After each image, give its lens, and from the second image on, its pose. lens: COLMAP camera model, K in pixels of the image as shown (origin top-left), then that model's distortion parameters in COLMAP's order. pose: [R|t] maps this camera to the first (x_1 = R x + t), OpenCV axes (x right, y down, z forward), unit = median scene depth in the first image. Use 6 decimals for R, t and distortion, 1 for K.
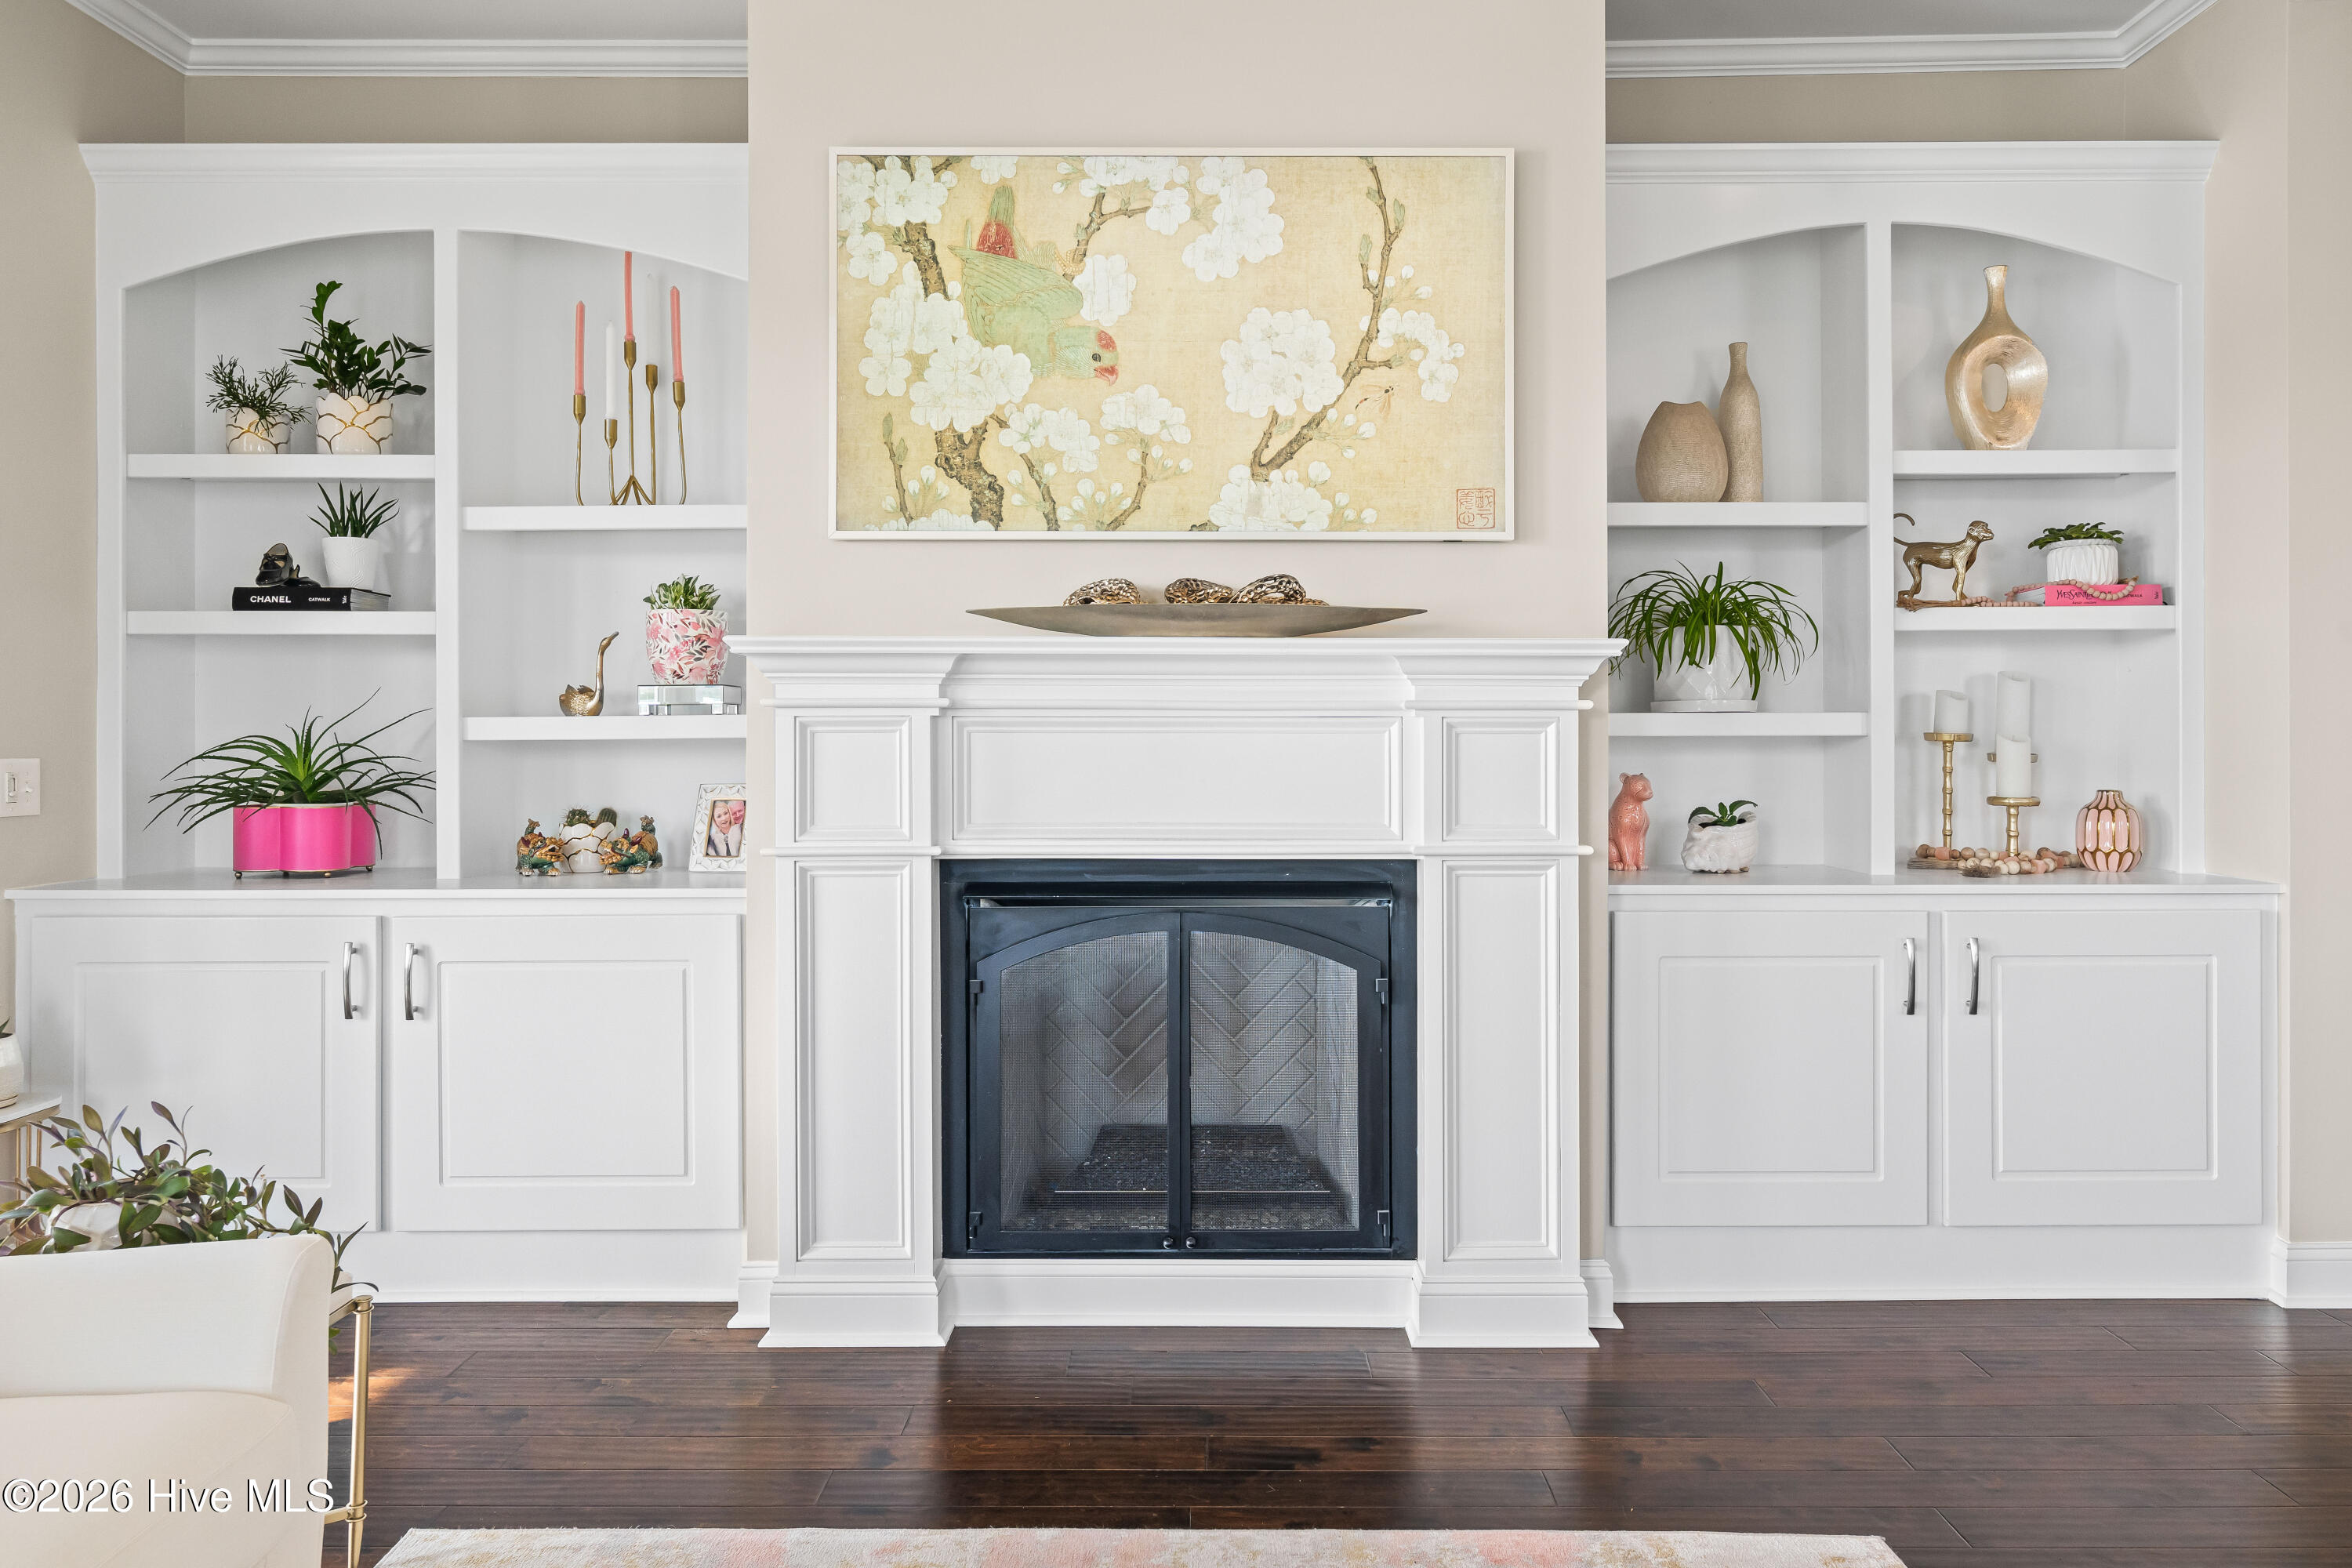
lens RADIAL K [[1558.0, 0, 1207.9], [0, 1558.0, 752.2], [0, 0, 1]] dist [-0.001628, -0.000483]
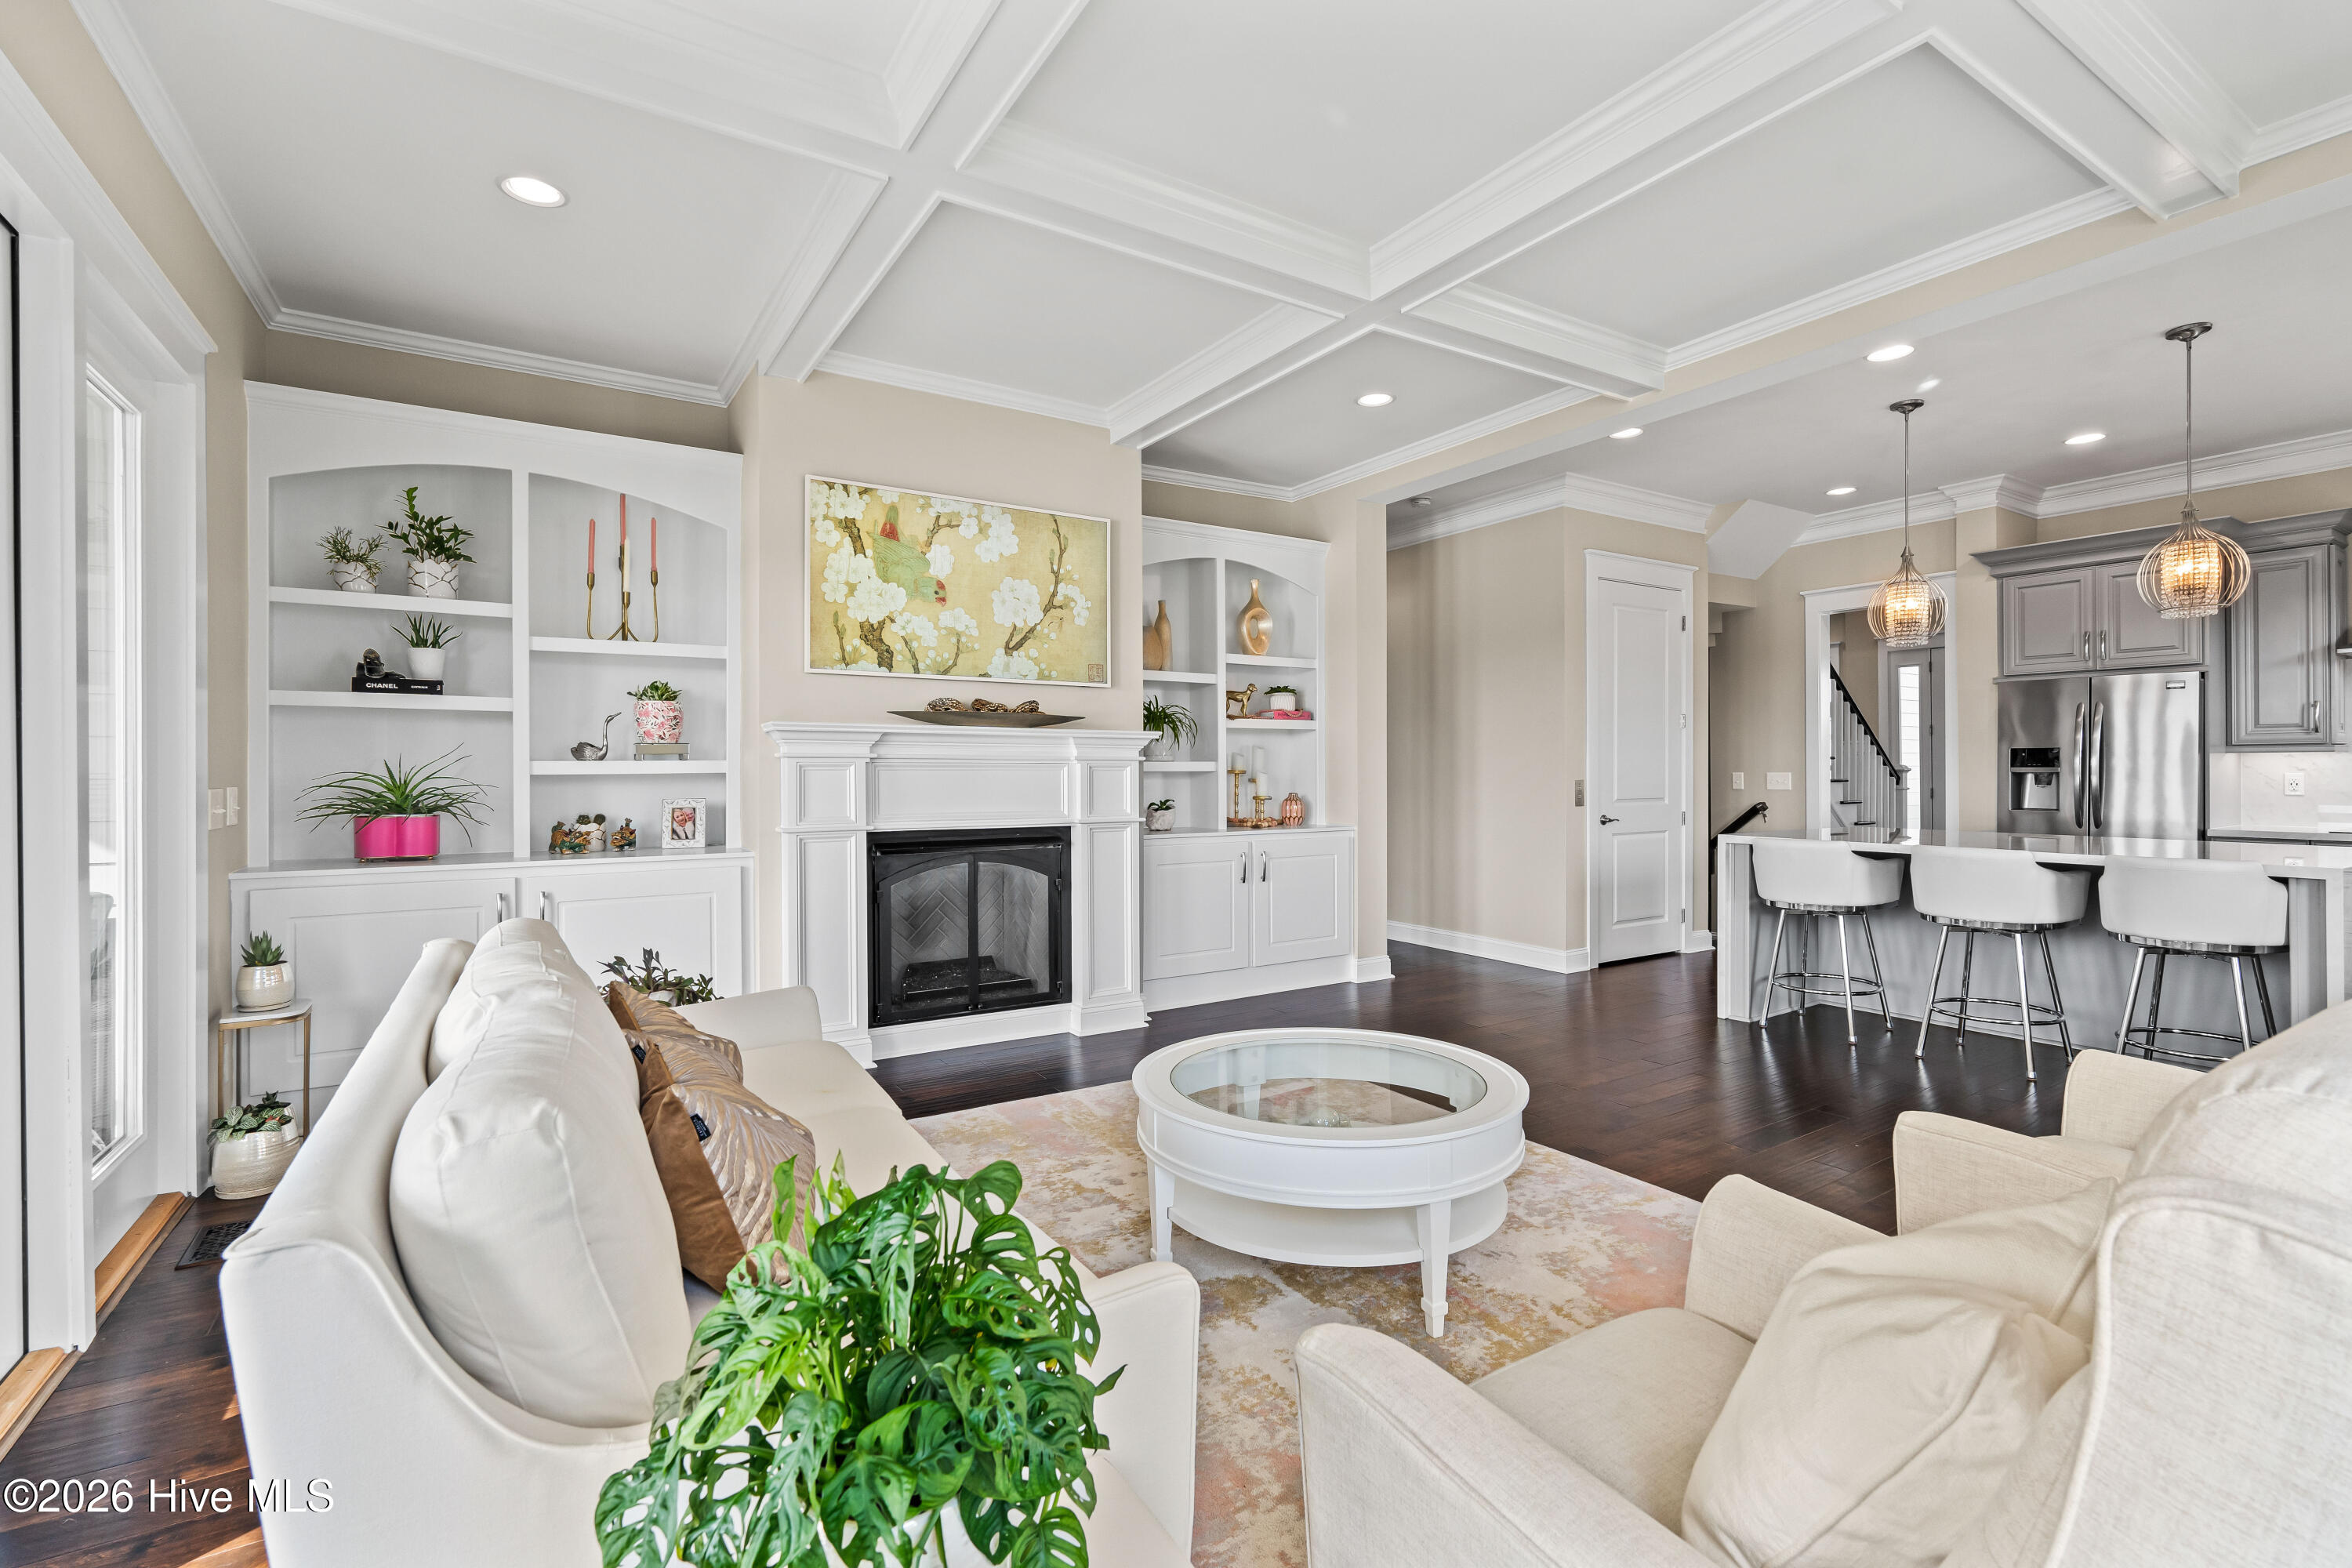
lens RADIAL K [[1036.4, 0, 1172.4], [0, 1036.4, 780.6], [0, 0, 1]] dist [-0.001670, -0.000121]
pose [[0.846182, -0.005644, 0.532864, -0.550217], [0.006094, 0.999981, 0.000915, 0.002096], [-0.532859, 0.002473, 0.846200, -0.358742]]
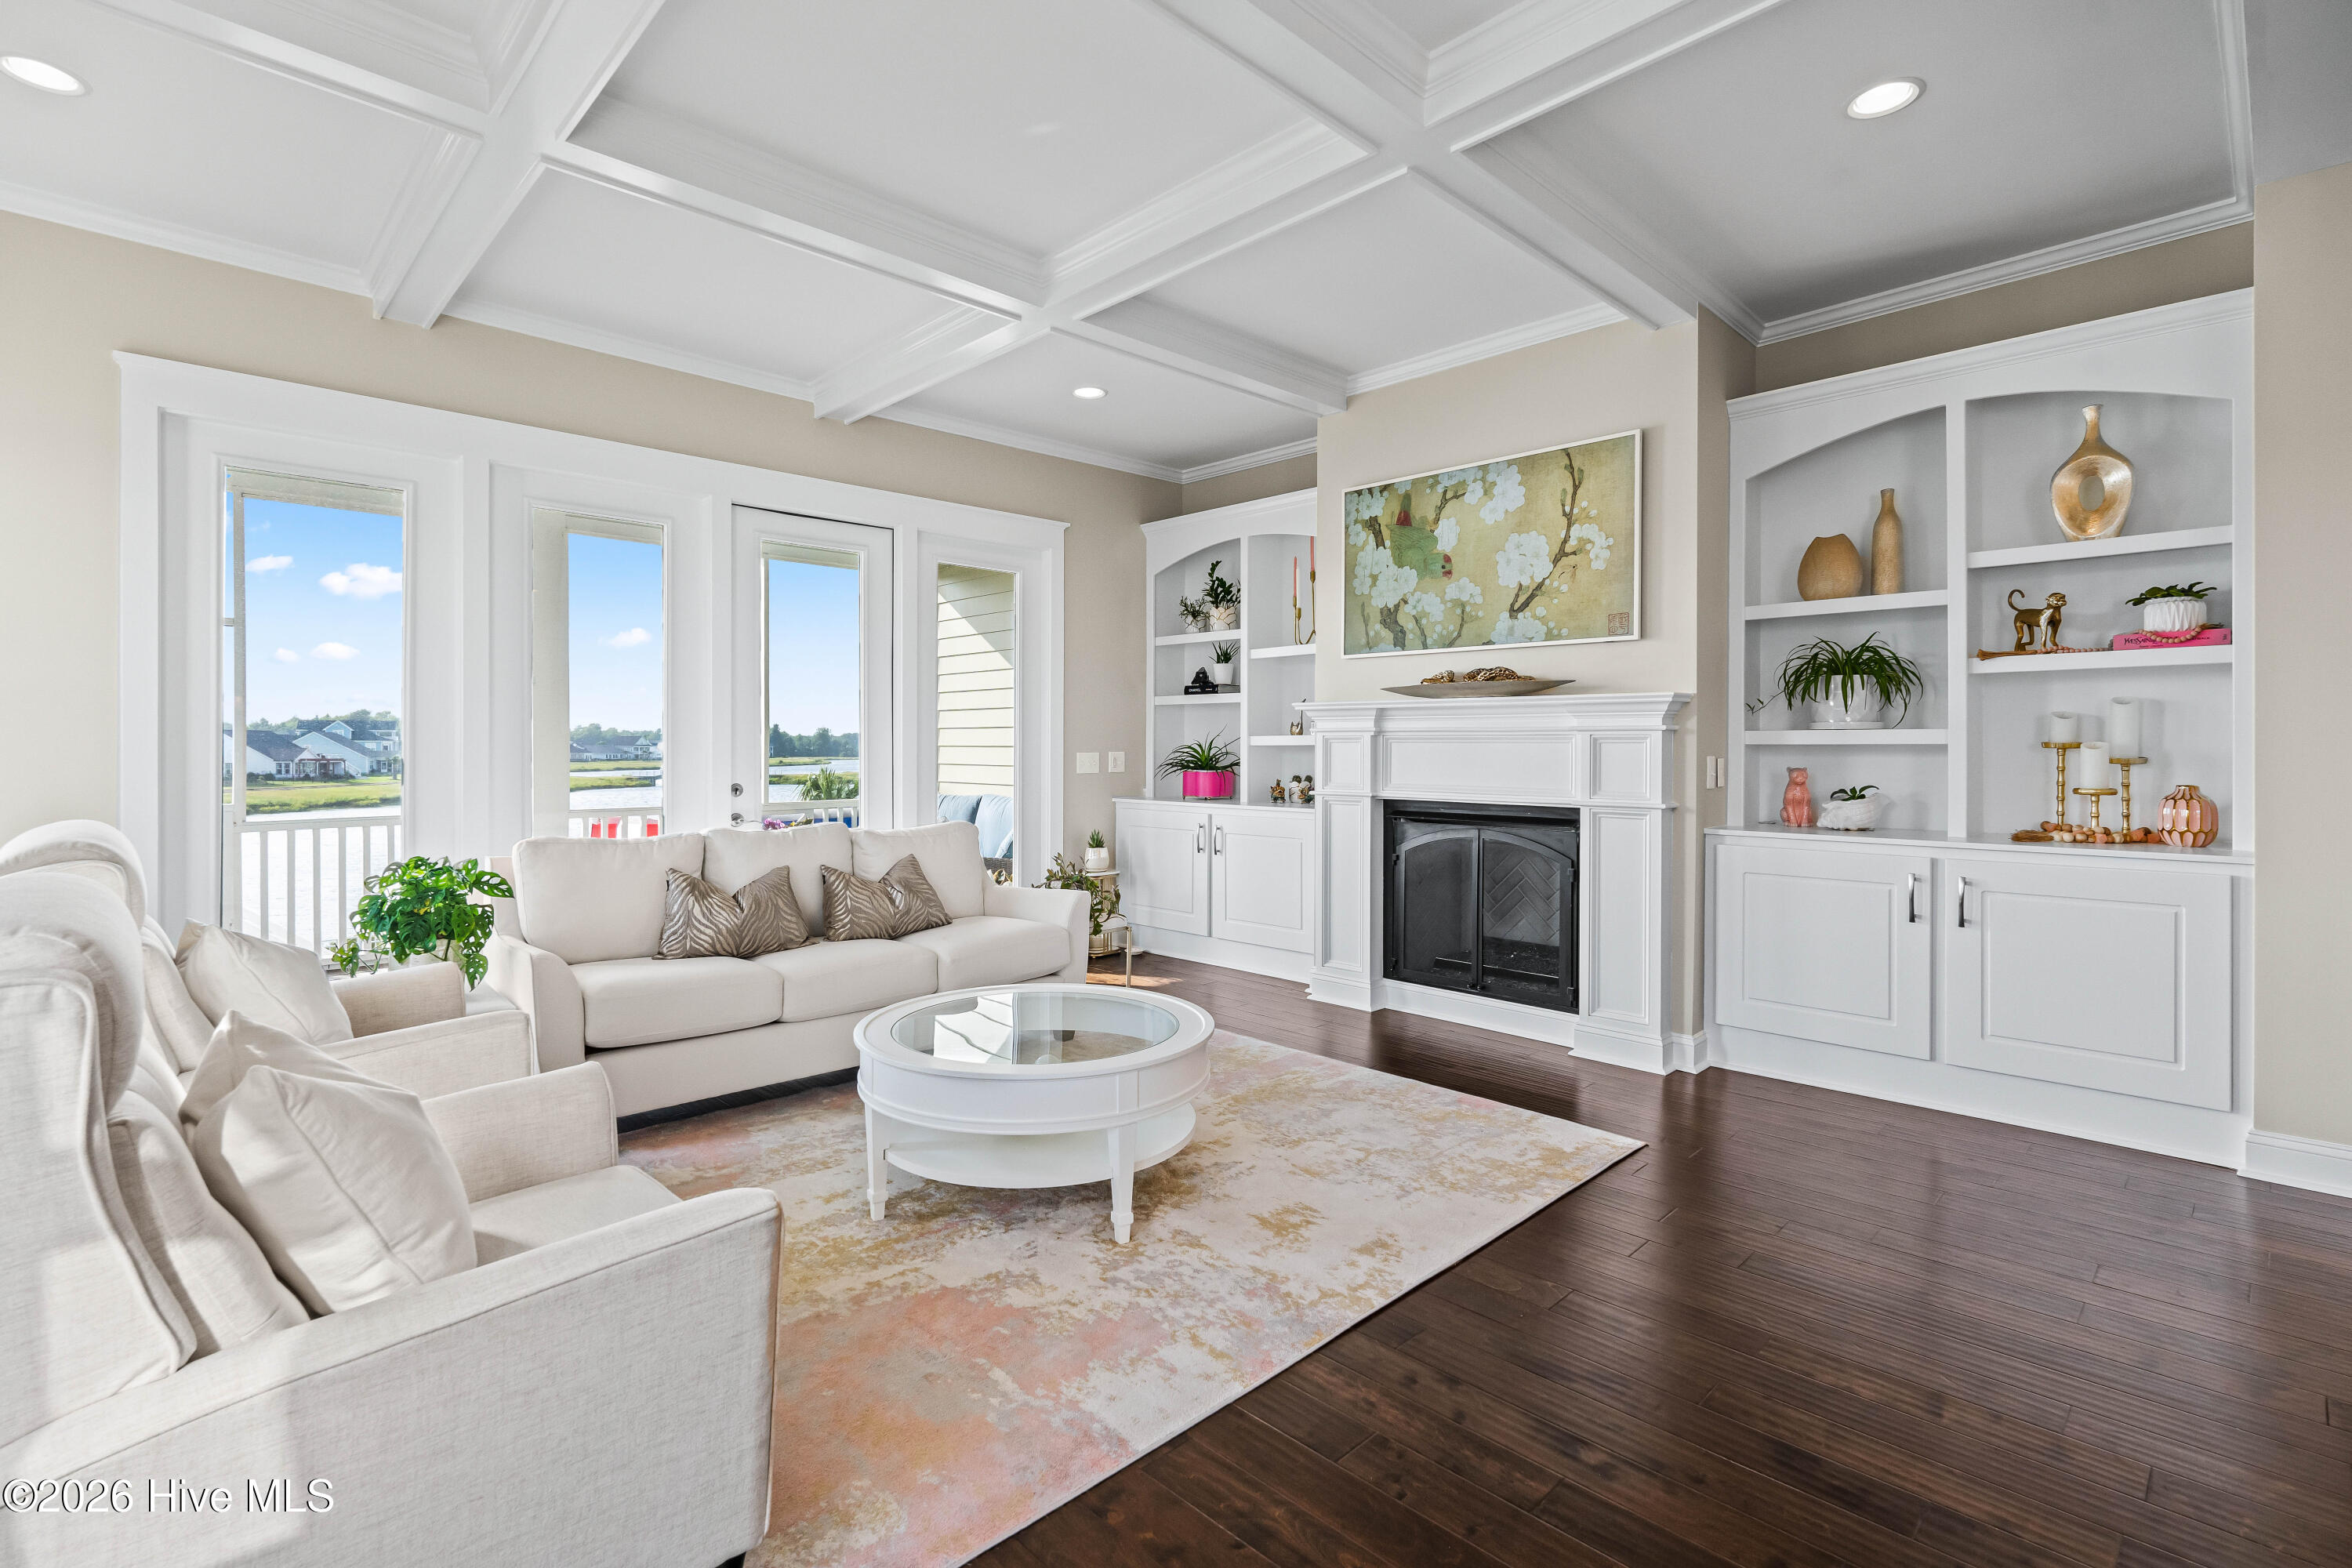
lens RADIAL K [[1080.8, 0, 1176.5], [0, 1080.8, 757.2], [0, 0, 1]] dist [0.001444, 0.000181]
pose [[0.700570, 0.009582, -0.713519, 0.731235], [-0.005494, 0.999953, 0.008034, -0.002536], [0.713563, -0.001708, 0.700589, -0.300002]]
